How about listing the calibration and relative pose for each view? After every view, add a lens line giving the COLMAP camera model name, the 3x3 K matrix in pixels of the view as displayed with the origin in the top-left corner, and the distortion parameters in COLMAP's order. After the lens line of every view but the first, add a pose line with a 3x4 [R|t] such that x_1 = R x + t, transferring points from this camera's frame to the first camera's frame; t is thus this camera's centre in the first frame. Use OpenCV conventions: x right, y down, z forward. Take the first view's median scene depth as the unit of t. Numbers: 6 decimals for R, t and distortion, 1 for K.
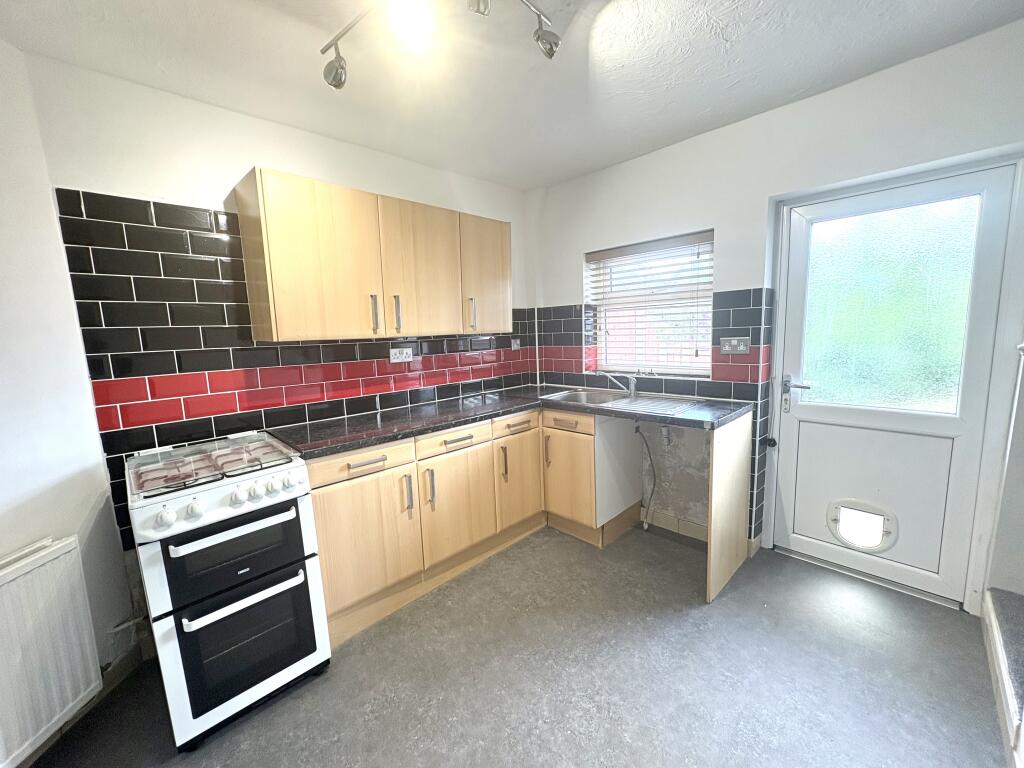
lens RADIAL K [[407.2, 0, 514.3], [0, 407.2, 382.5], [0, 0, 1]] dist [-0.001230, -0.000196]
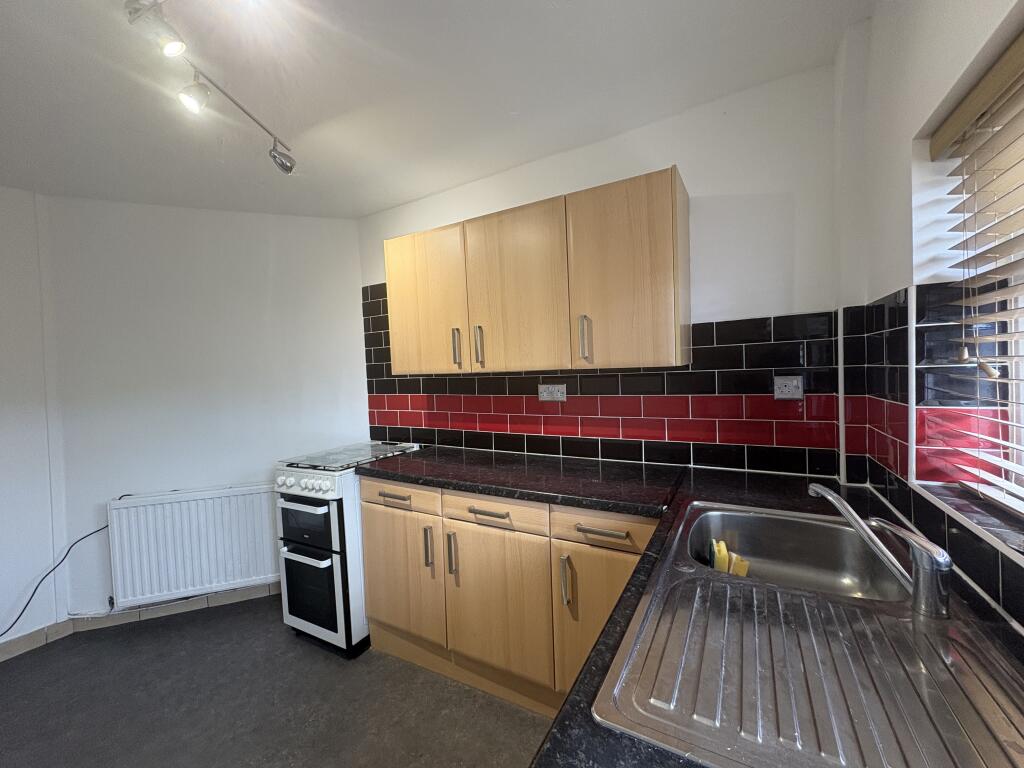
lens RADIAL K [[407.2, 0, 514.3], [0, 407.2, 382.5], [0, 0, 1]] dist [-0.001230, -0.000196]
pose [[0.280685, 0.054434, -0.958255, 0.581157], [-0.099300, 0.994680, 0.027417, -0.121948], [0.954649, 0.087459, 0.284597, 0.826106]]
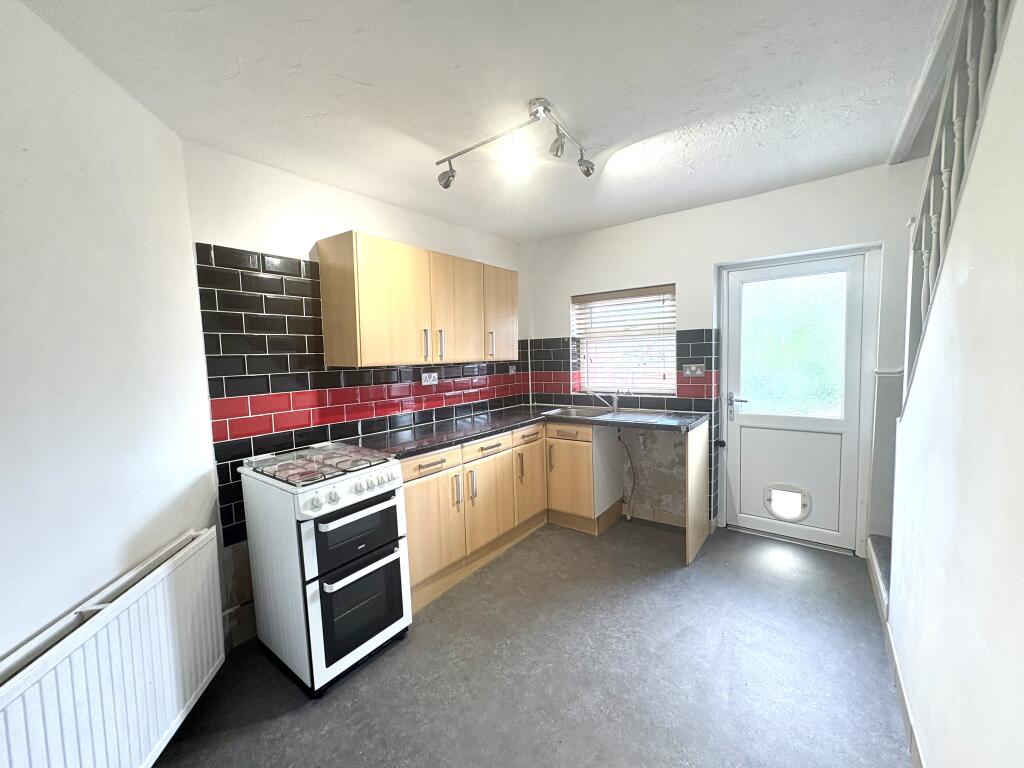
lens RADIAL K [[407.2, 0, 514.3], [0, 407.2, 382.5], [0, 0, 1]] dist [-0.001230, -0.000196]
pose [[0.988652, -0.004172, 0.150169, -0.254368], [0.014162, 0.997751, -0.065519, 0.028726], [-0.149558, 0.066902, 0.986487, -0.236302]]
